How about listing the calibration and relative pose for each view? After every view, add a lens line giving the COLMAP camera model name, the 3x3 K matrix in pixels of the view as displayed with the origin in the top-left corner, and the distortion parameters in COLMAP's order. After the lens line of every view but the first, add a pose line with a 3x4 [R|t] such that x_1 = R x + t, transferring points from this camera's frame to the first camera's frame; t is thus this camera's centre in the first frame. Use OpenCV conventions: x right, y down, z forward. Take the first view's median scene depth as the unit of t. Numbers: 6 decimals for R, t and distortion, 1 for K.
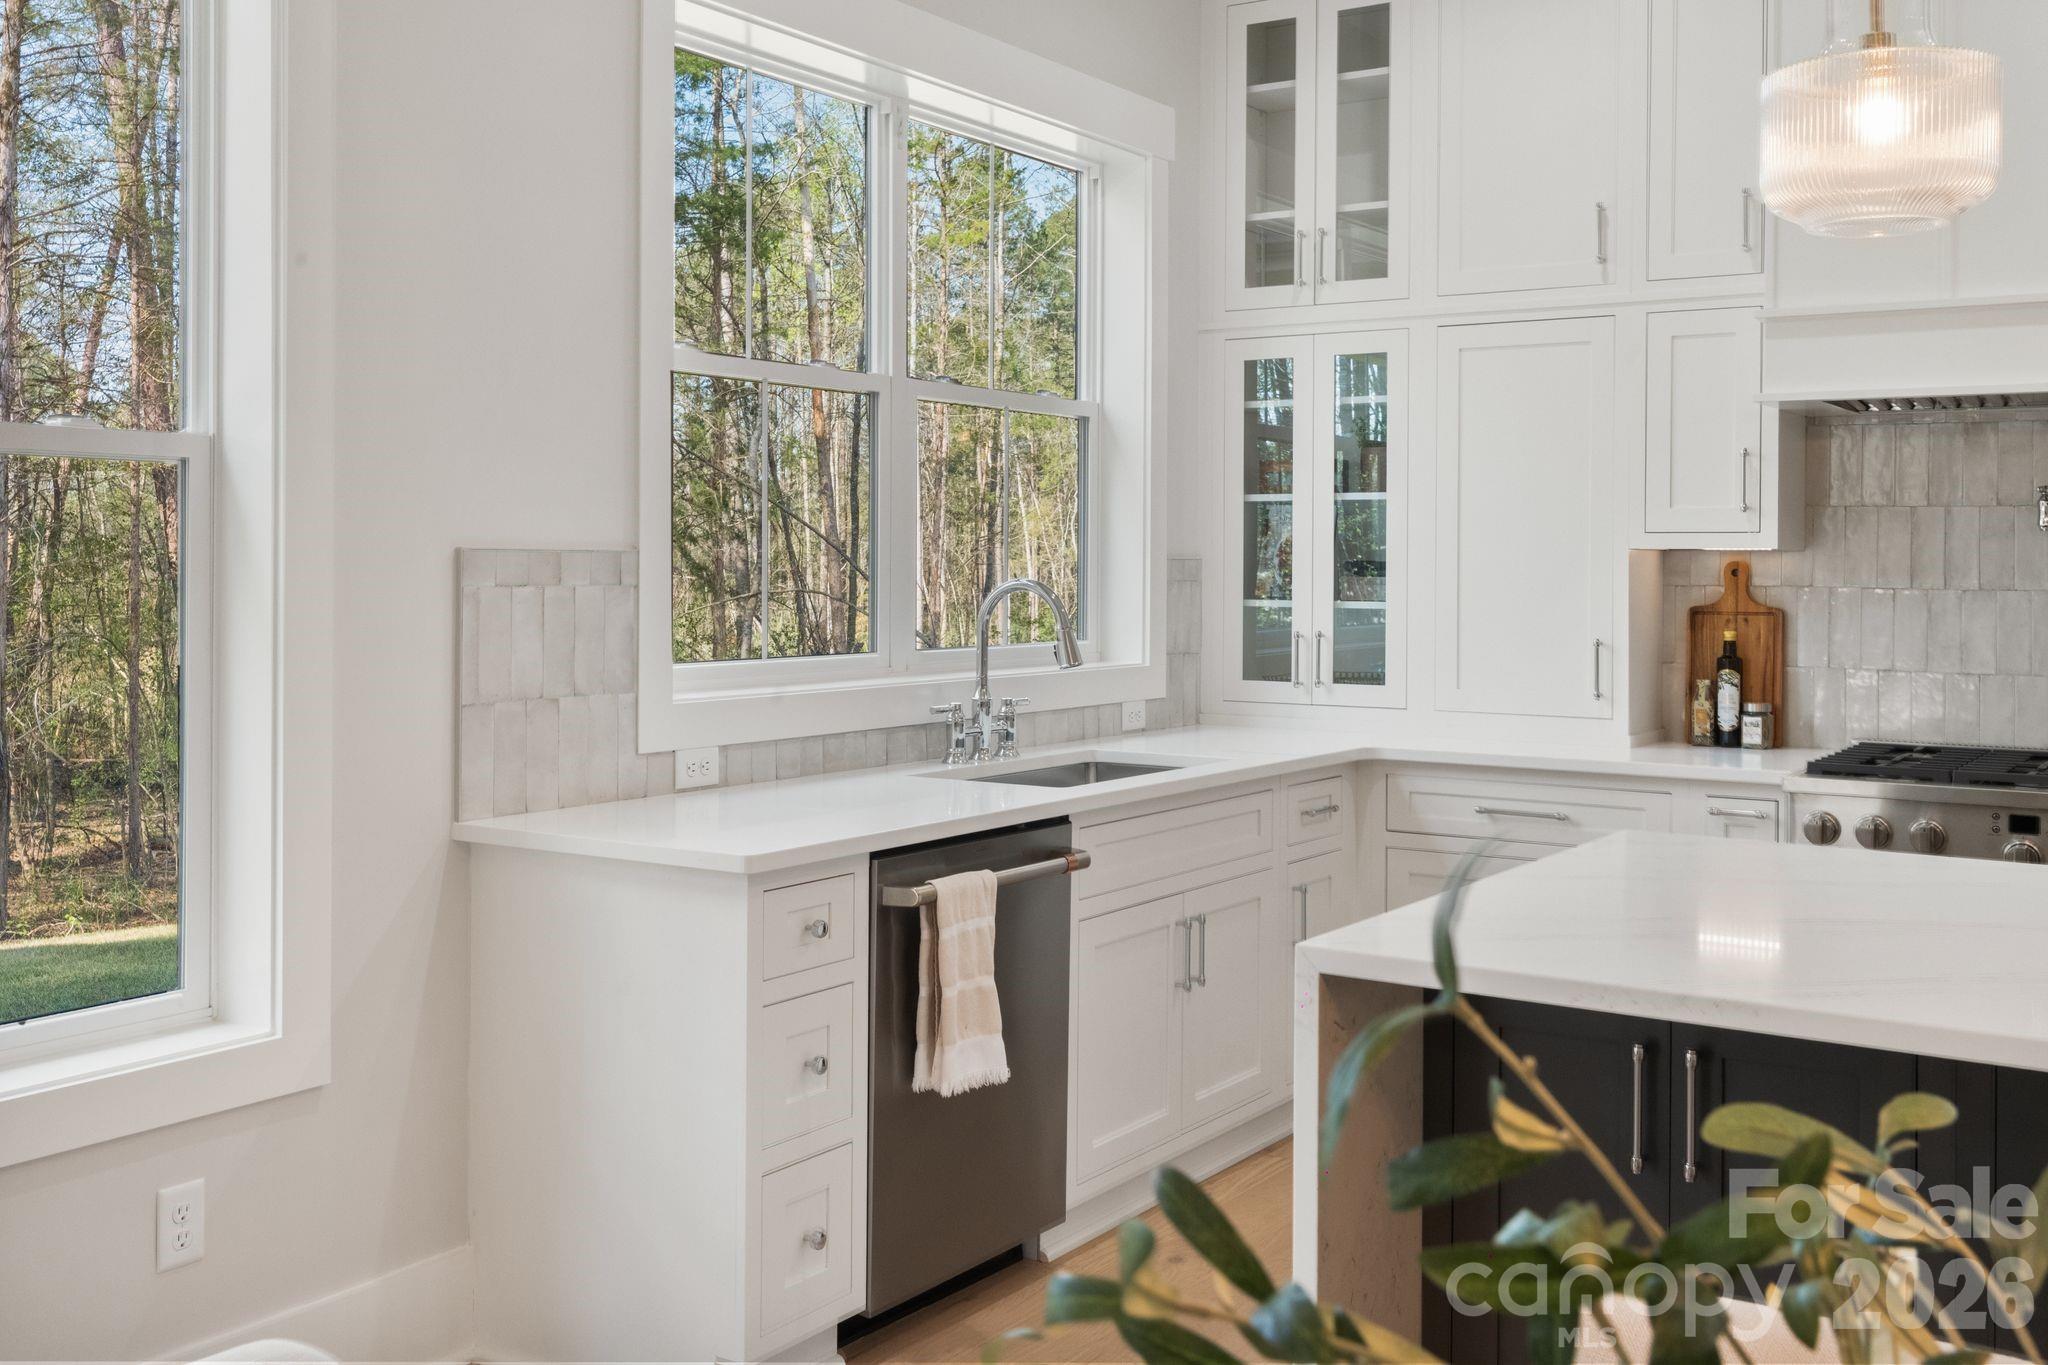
lens RADIAL K [[2042.8, 0, 985.1], [0, 2042.8, 578.5], [0, 0, 1]] dist [0.019503, 0.000000]
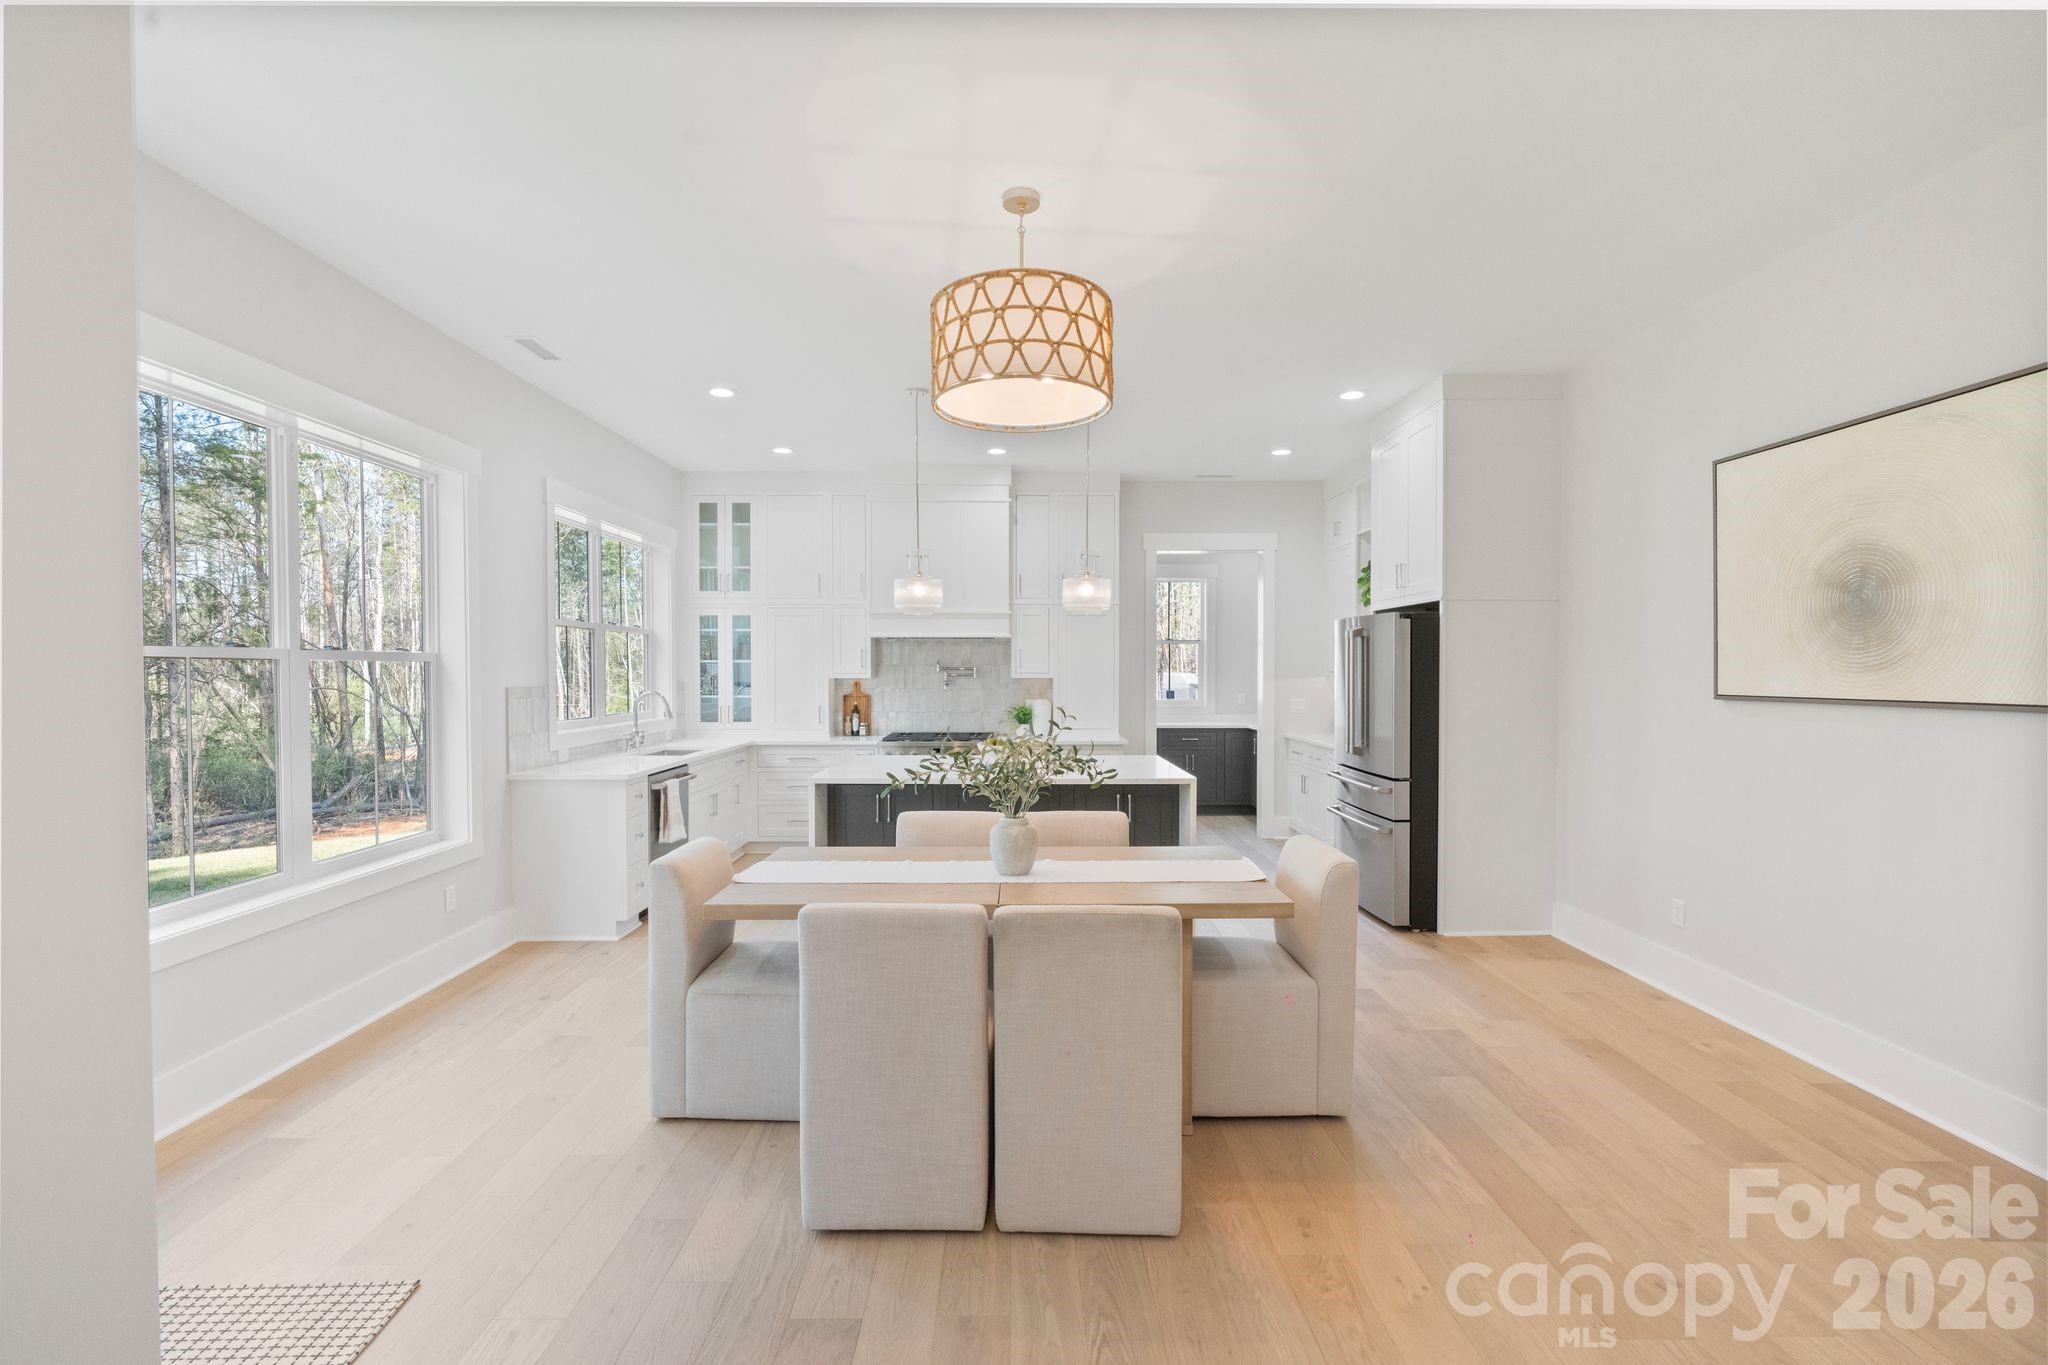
lens RADIAL K [[934.0, 0, 1007.3], [0, 934.0, 679.5], [0, 0, 1]] dist [-0.005255, -0.000070]
pose [[0.832553, -0.011728, 0.553822, -0.281774], [0.009181, 0.999931, 0.007372, -0.020211], [-0.553870, -0.001053, 0.832603, -0.424111]]
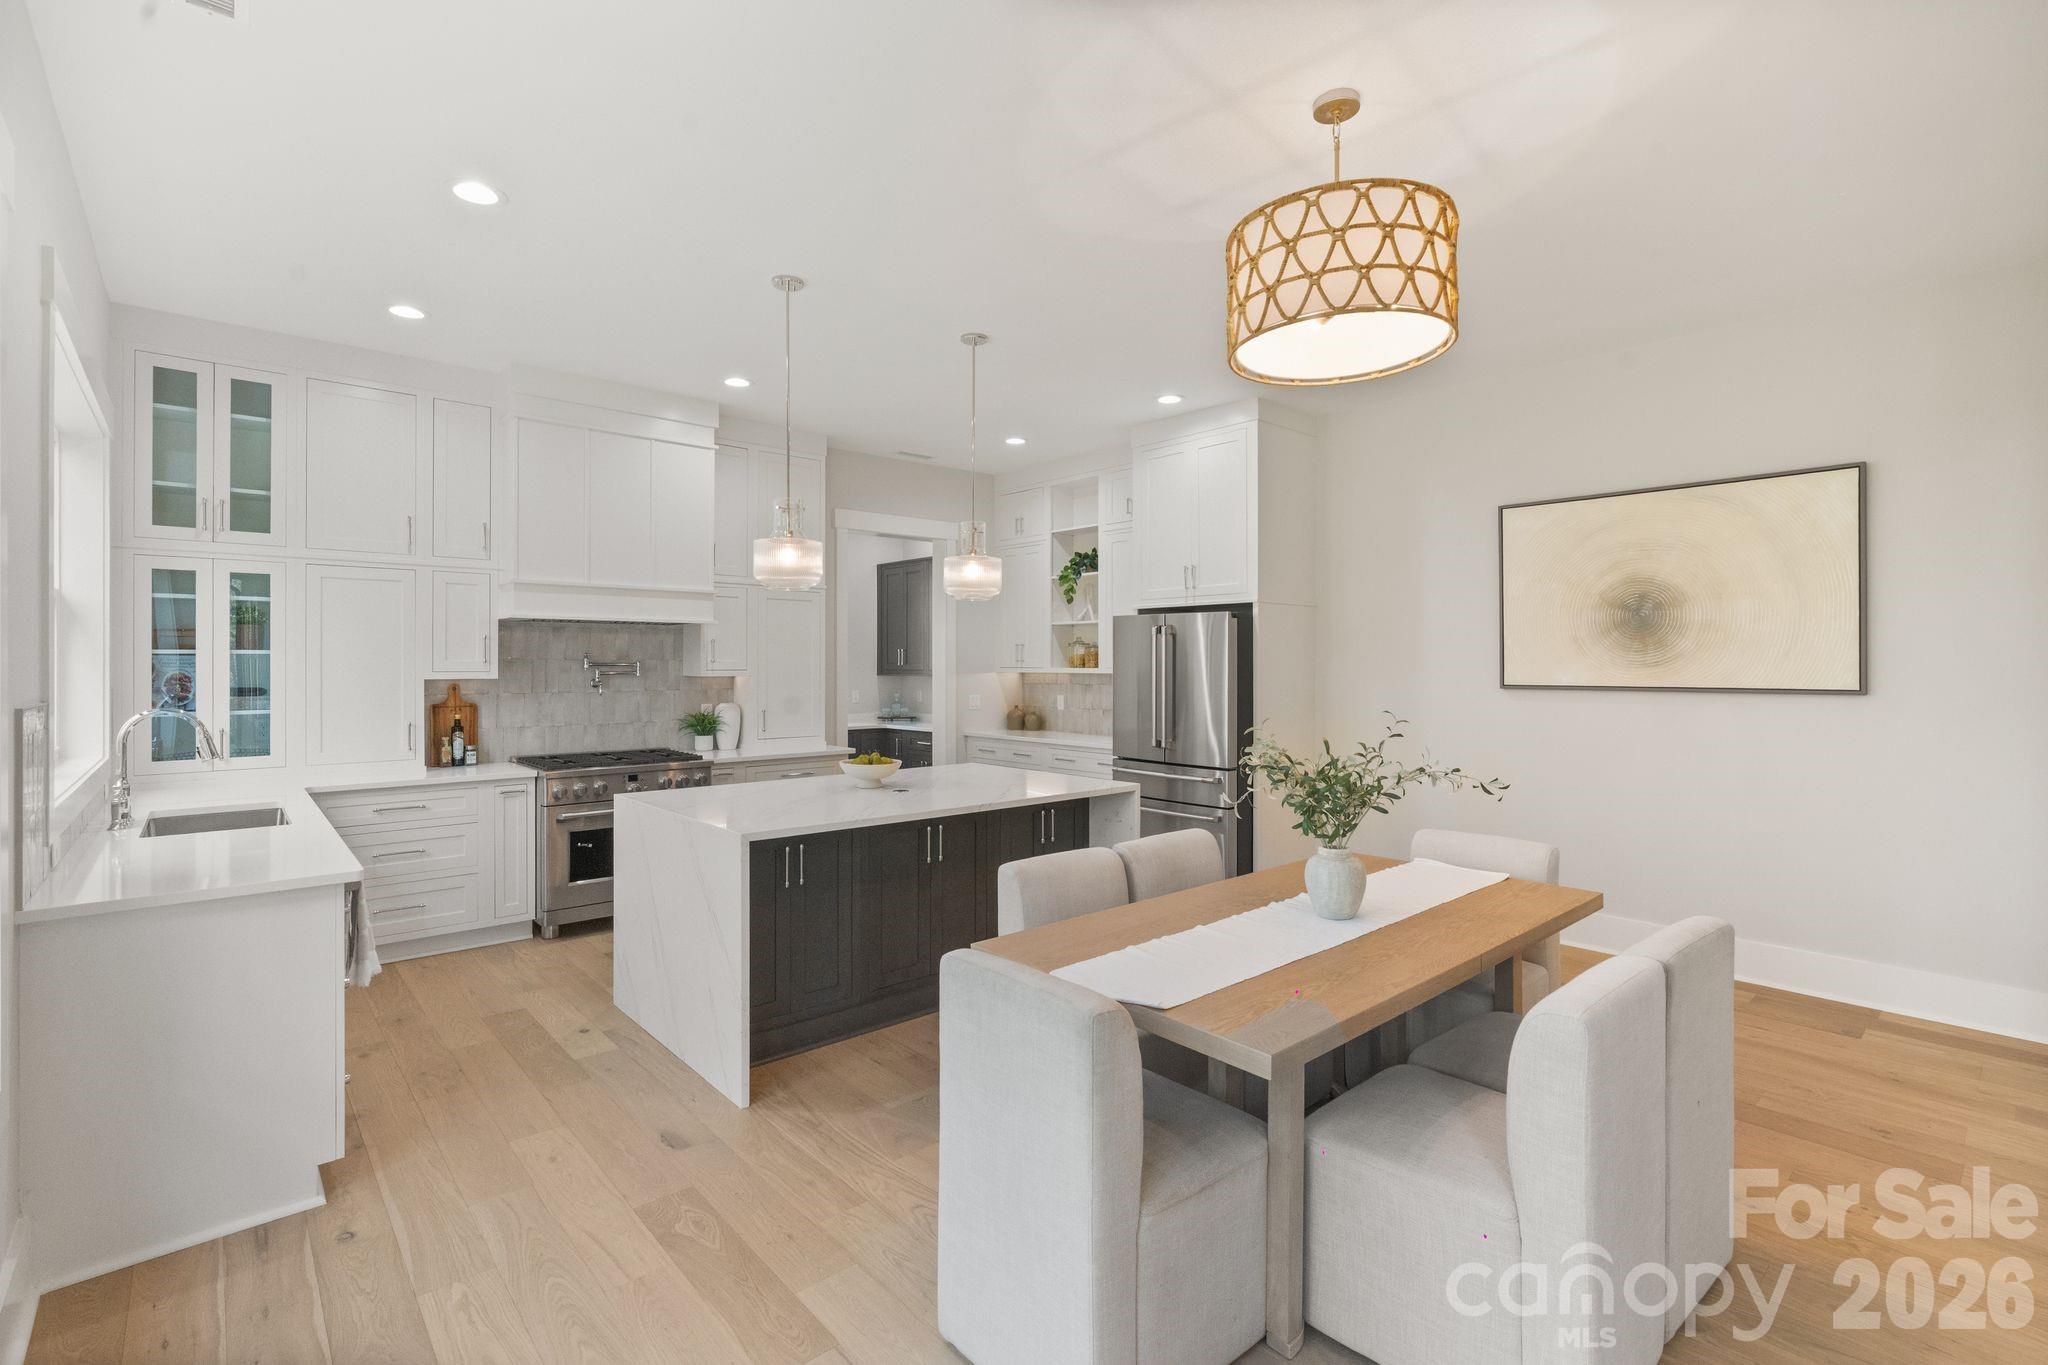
lens RADIAL K [[934.0, 0, 1025.3], [0, 934.0, 660.2], [0, 0, 1]] dist [-0.005255, -0.000070]
pose [[0.248931, -0.001764, 0.968520, -0.471505], [0.009262, 0.999957, -0.000559, -0.027732], [-0.968477, 0.009110, 0.248937, 0.141109]]
